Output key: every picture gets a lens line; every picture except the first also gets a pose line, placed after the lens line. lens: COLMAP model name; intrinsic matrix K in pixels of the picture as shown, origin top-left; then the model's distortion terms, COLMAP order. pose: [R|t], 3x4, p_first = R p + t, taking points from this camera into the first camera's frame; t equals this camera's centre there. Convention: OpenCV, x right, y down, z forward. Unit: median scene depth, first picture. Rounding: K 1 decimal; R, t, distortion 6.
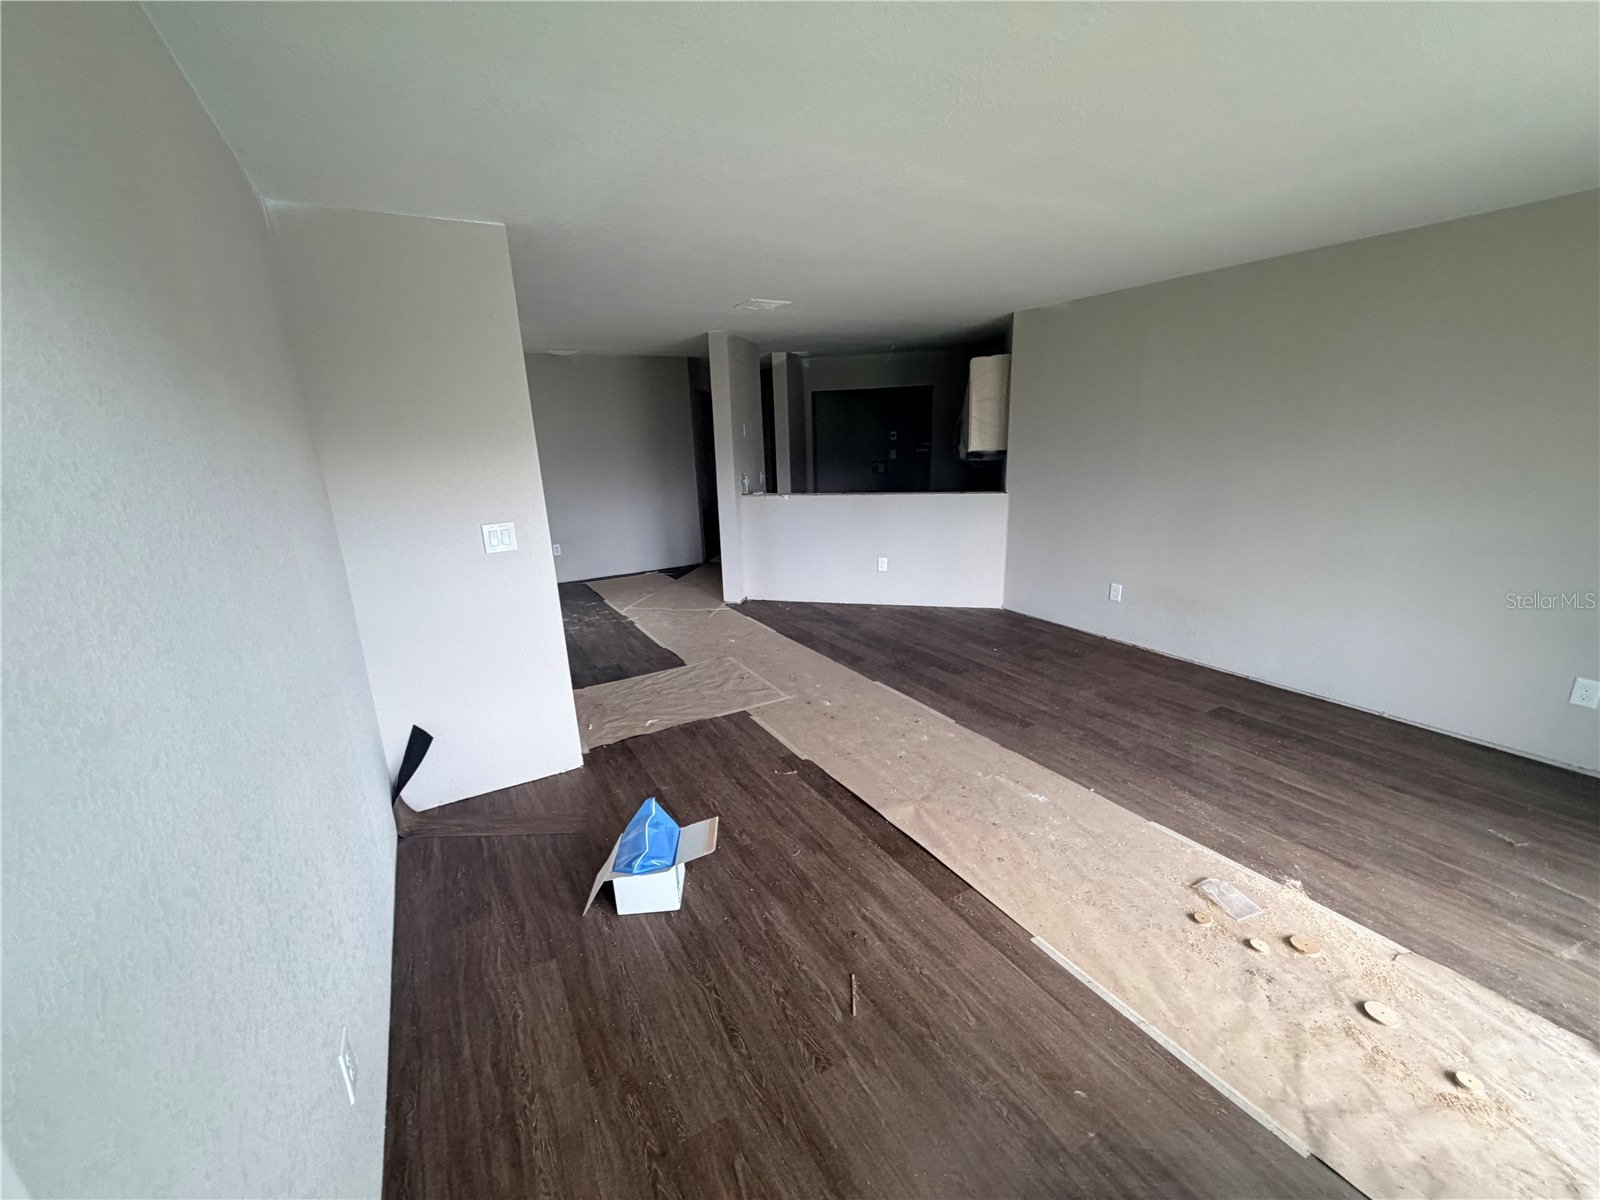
lens RADIAL K [[636.6, 0, 791.7], [0, 636.6, 603.4], [0, 0, 1]] dist [-0.000656, -0.000046]
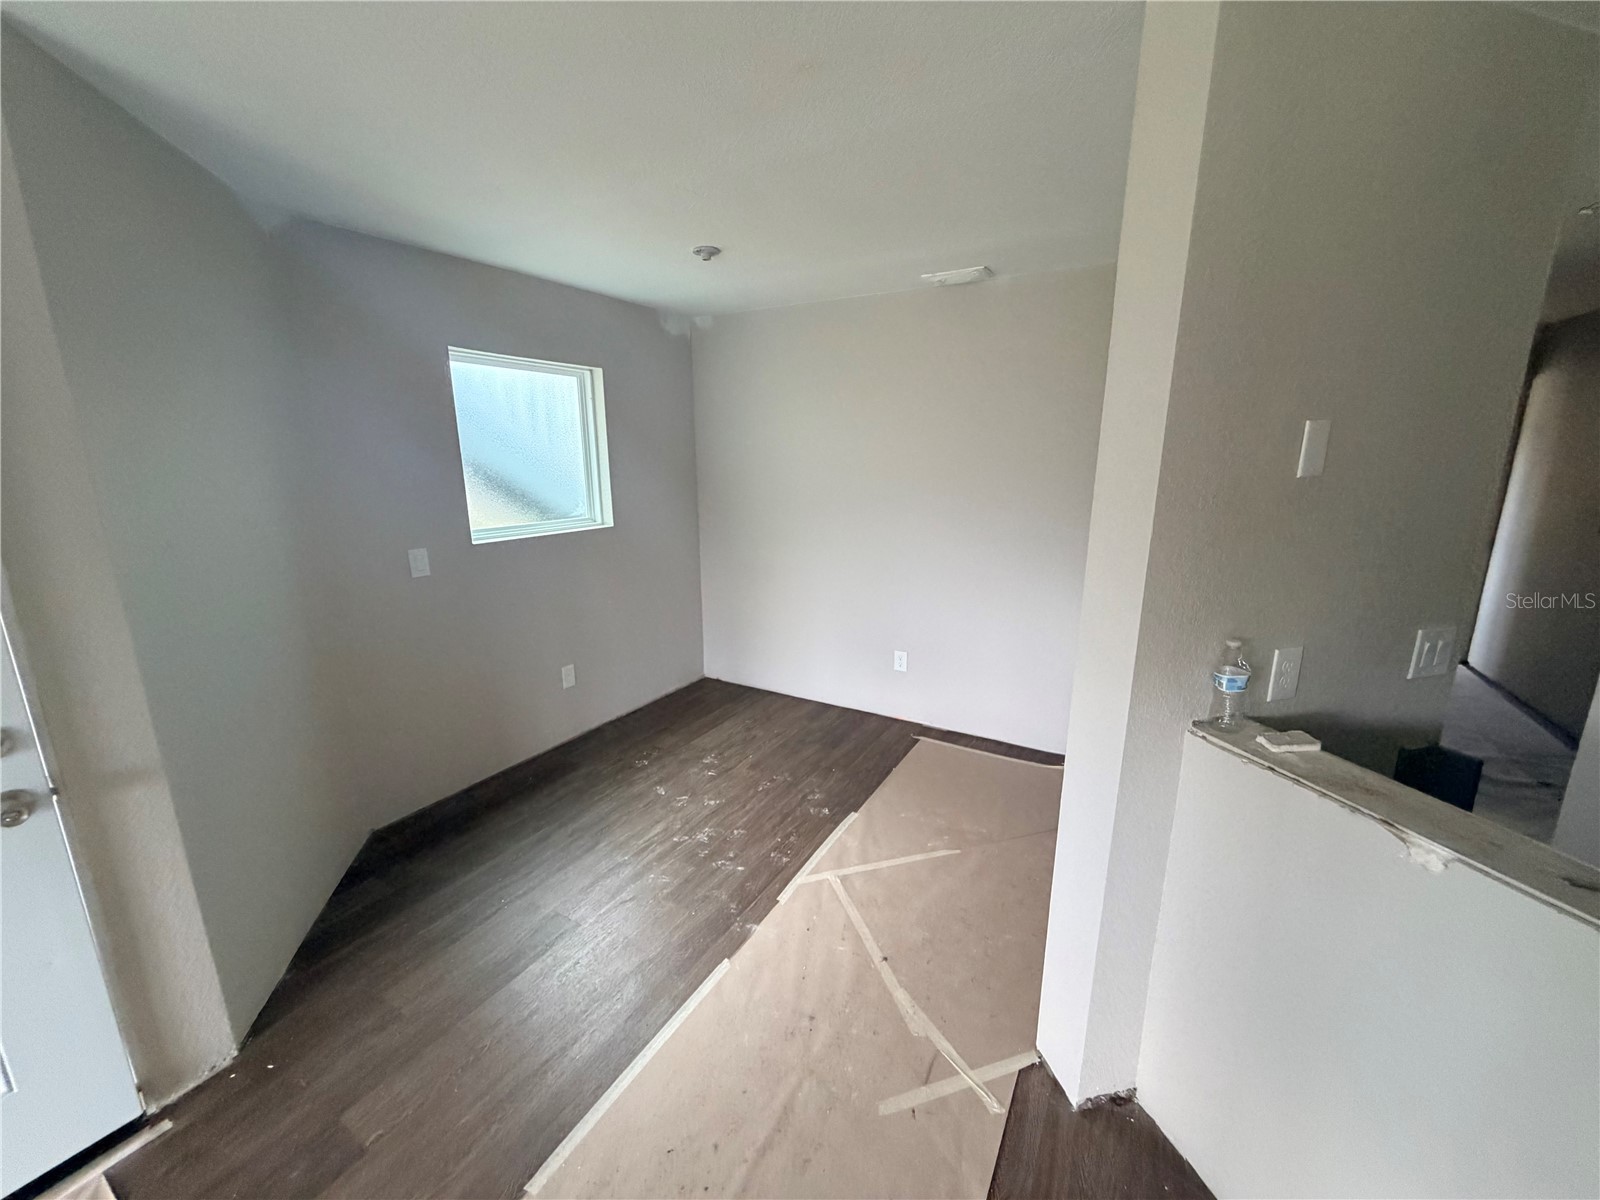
lens RADIAL K [[636.6, 0, 801.5], [0, 636.6, 601.7], [0, 0, 1]] dist [-0.000656, -0.000046]
pose [[0.495678, 0.227238, -0.838252, 0.043675], [-0.244535, 0.962634, 0.116357, -0.254360], [0.833370, 0.147307, 0.532724, 0.925920]]
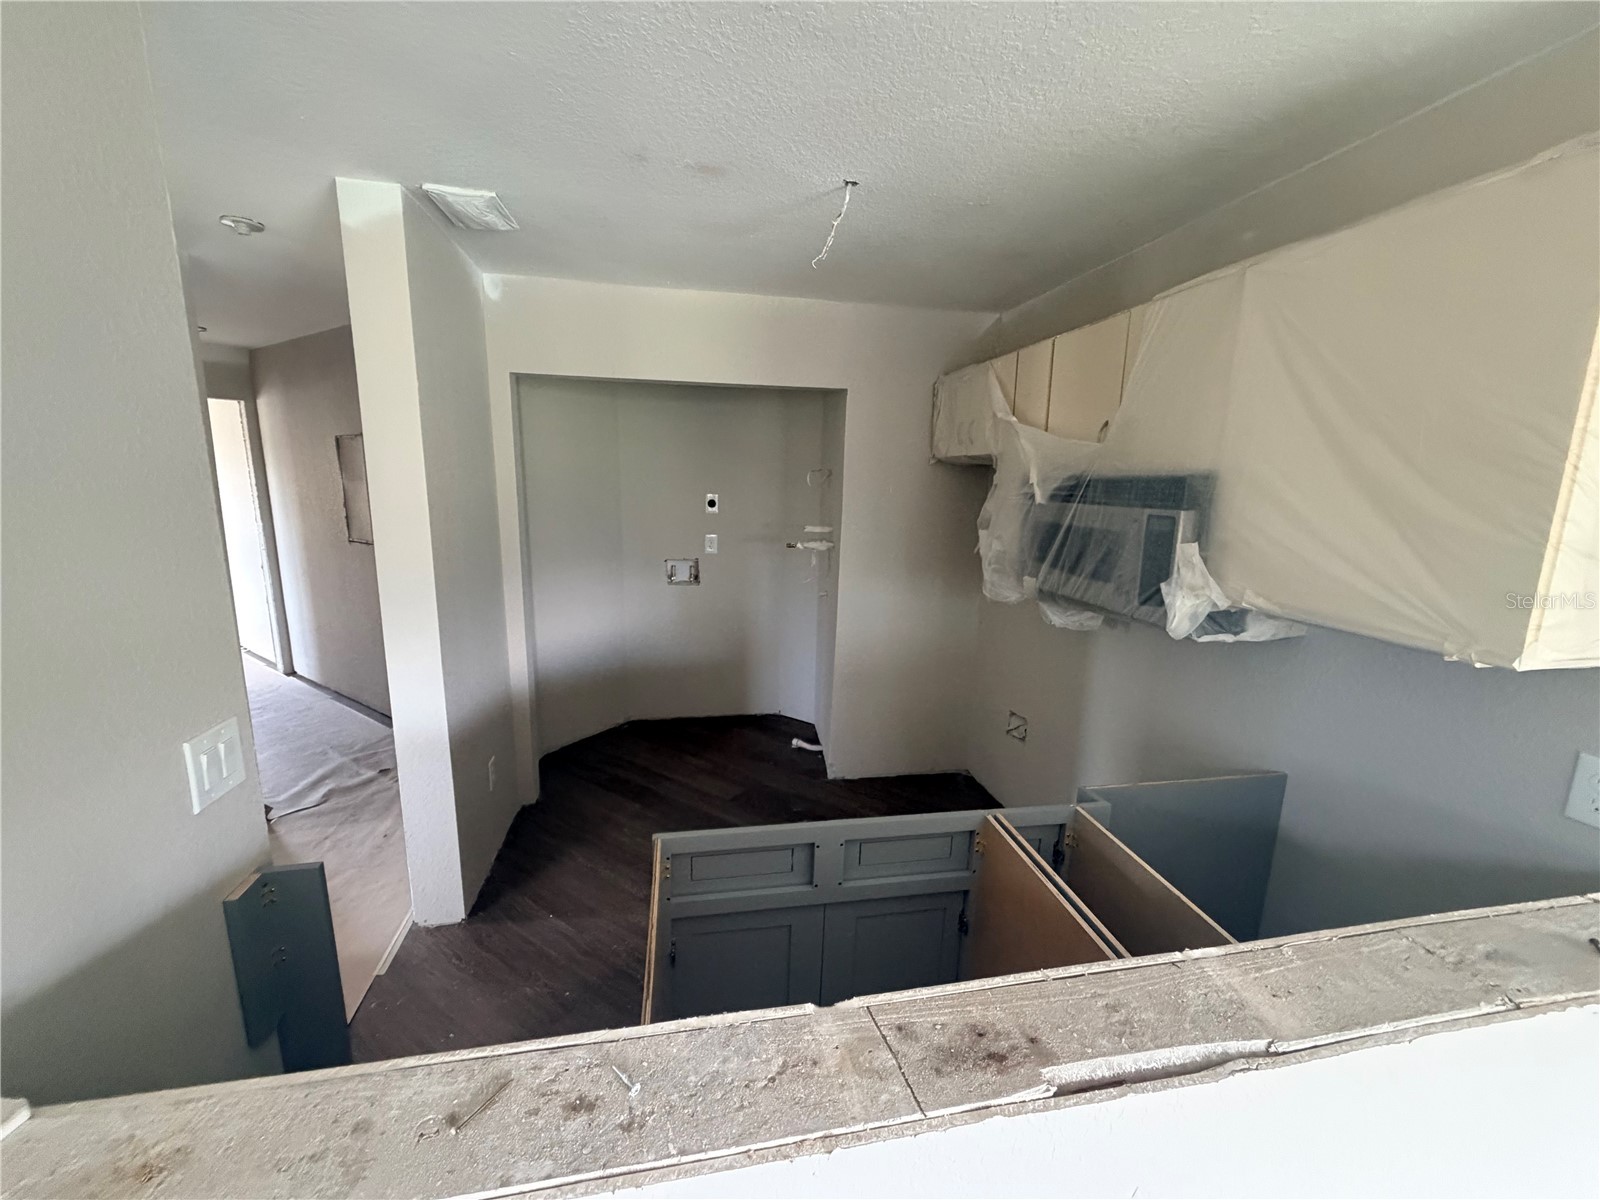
lens RADIAL K [[636.6, 0, 779.1], [0, 636.6, 593.4], [0, 0, 1]] dist [-0.000656, -0.000046]
pose [[0.906735, -0.027560, 0.420800, 0.025091], [0.065036, 0.995063, -0.074969, -0.304437], [-0.416656, 0.095344, 0.904050, 1.083883]]
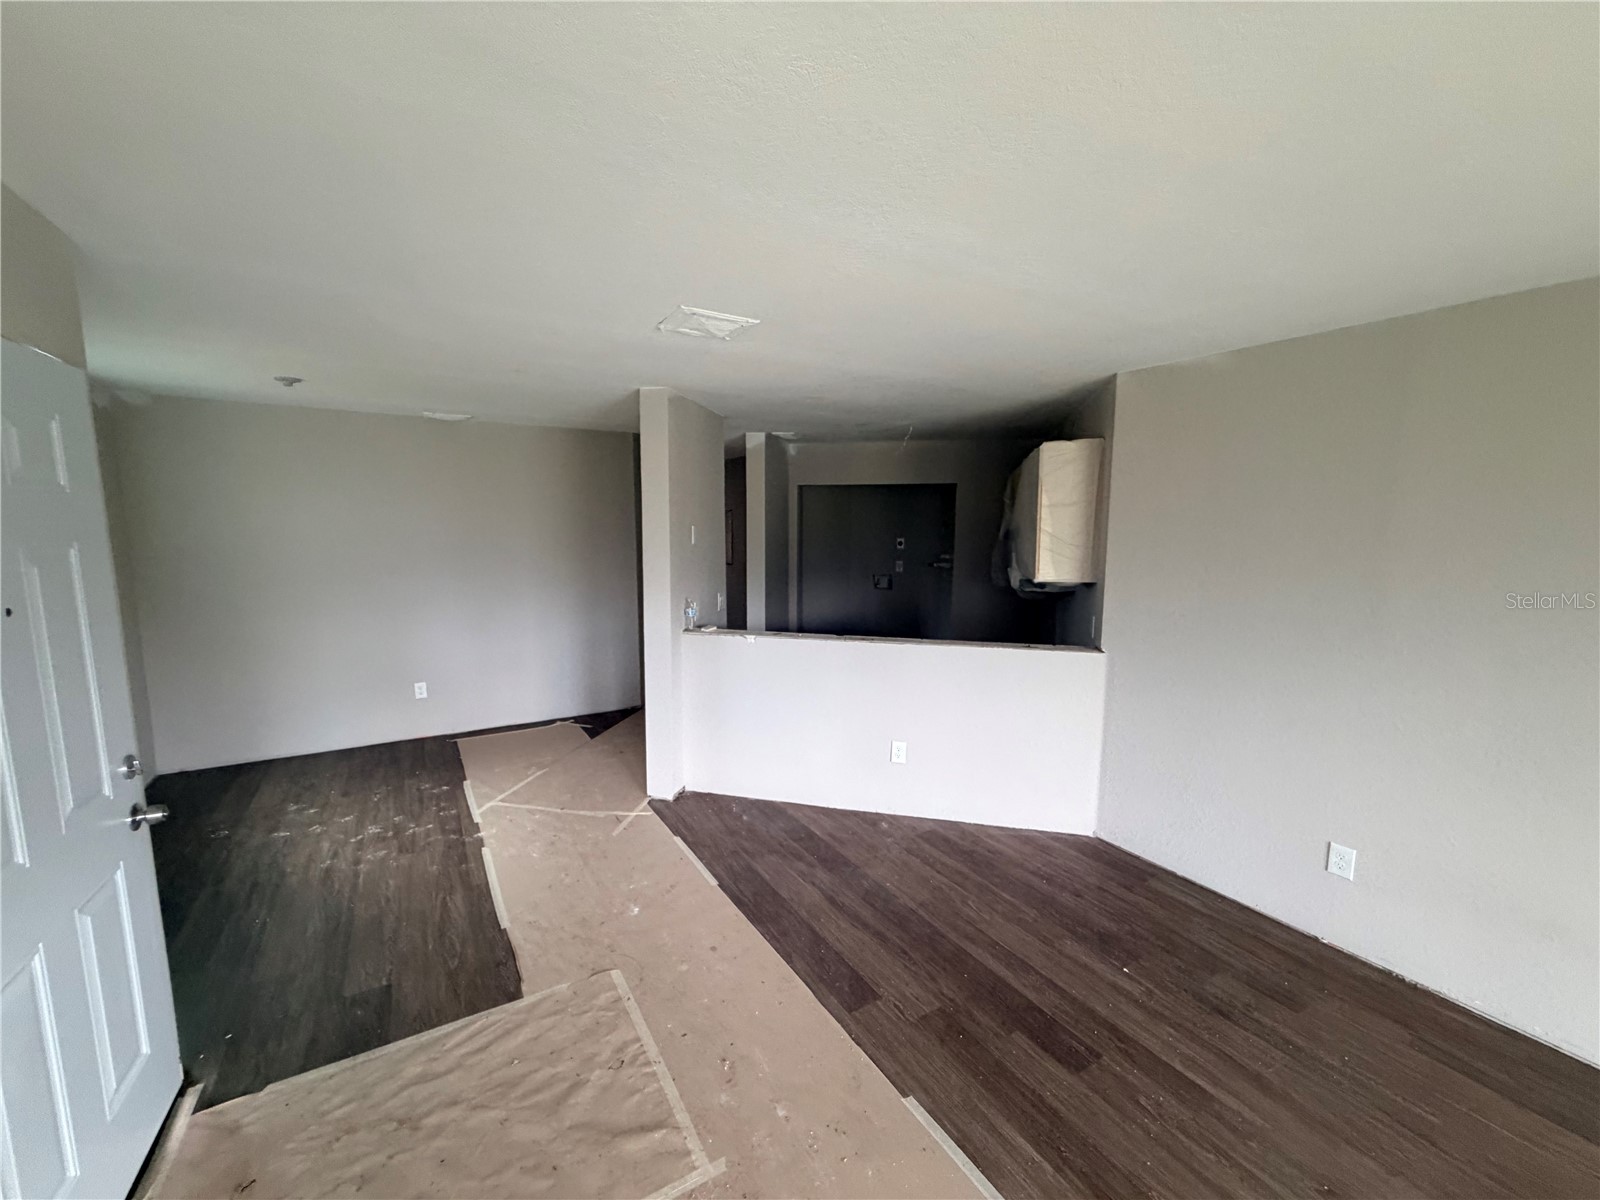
lens RADIAL K [[636.6, 0, 790.8], [0, 636.6, 602.6], [0, 0, 1]] dist [-0.000656, -0.000046]
pose [[0.999154, 0.037185, 0.017582, 0.023578], [-0.034300, 0.989155, -0.142814, -0.136195], [-0.022702, 0.142090, 0.989593, 0.429791]]
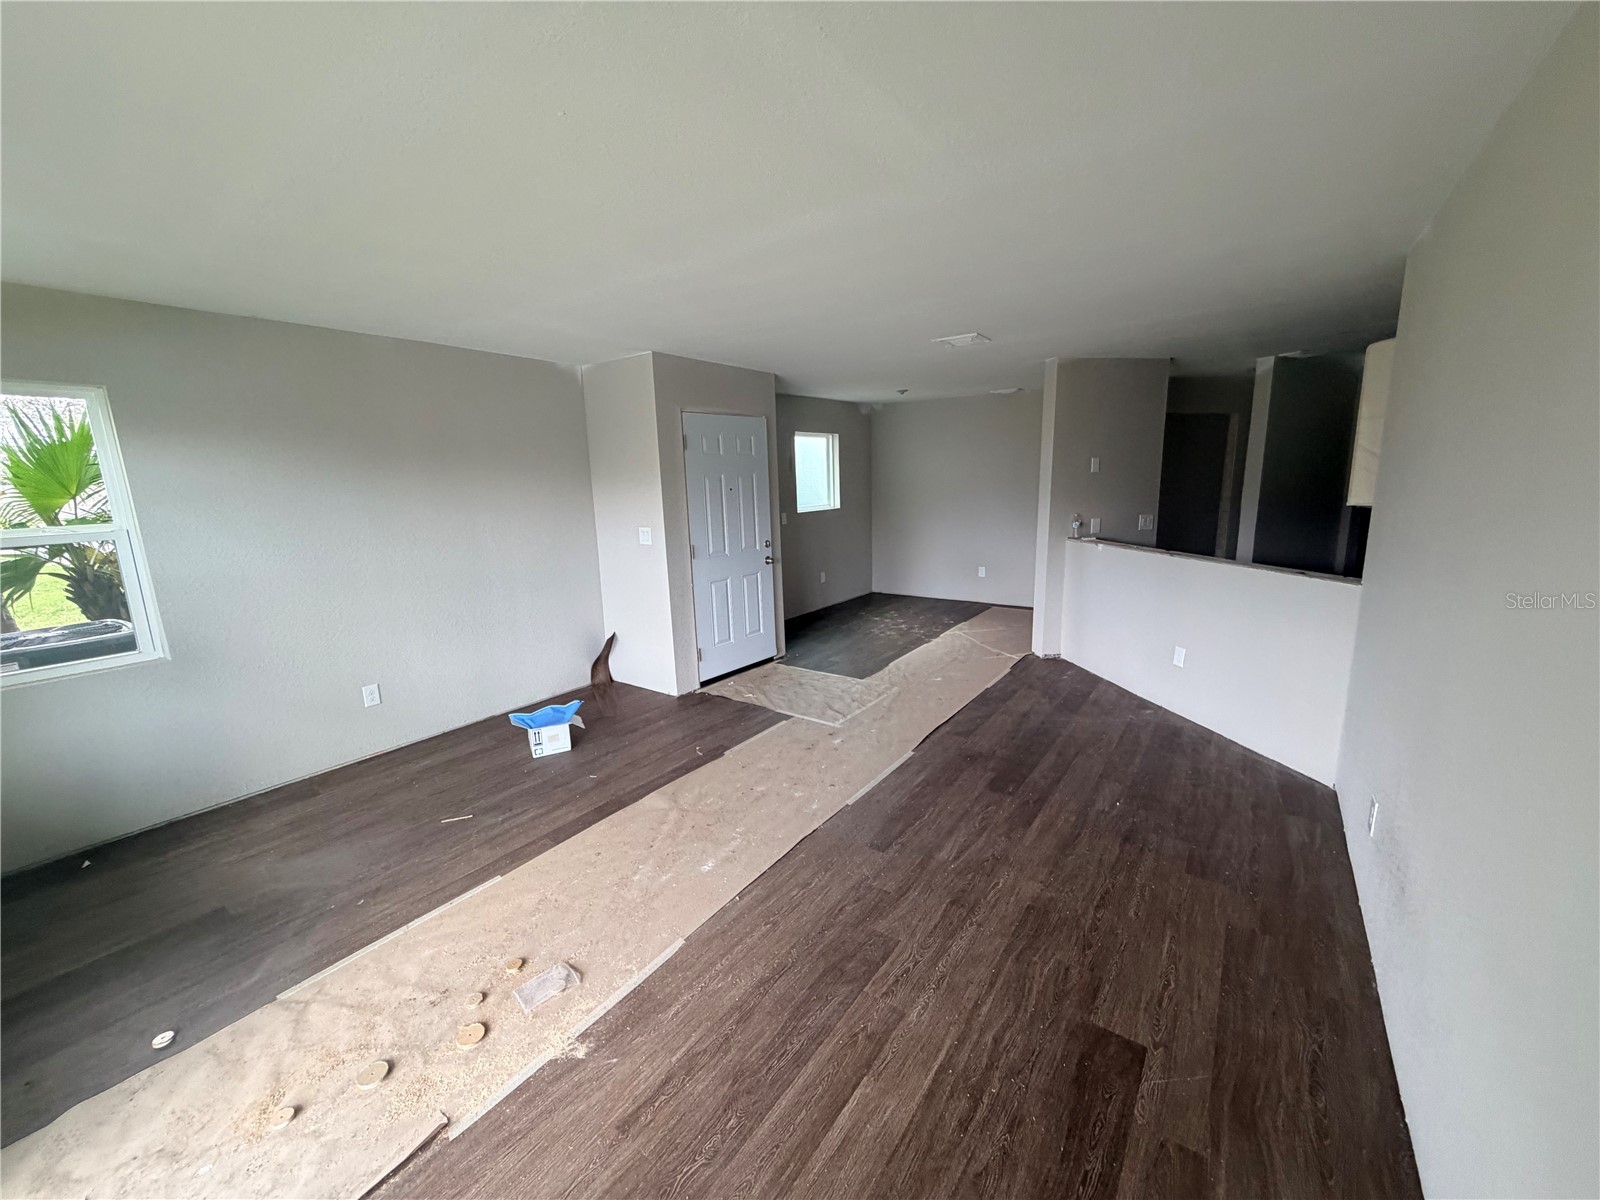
lens RADIAL K [[636.6, 0, 799.2], [0, 636.6, 599.1], [0, 0, 1]] dist [-0.000656, -0.000046]
pose [[0.408158, 0.194571, -0.891936, 0.701514], [-0.227900, 0.967806, 0.106833, -0.122124], [0.884007, 0.159667, 0.439360, 0.371675]]
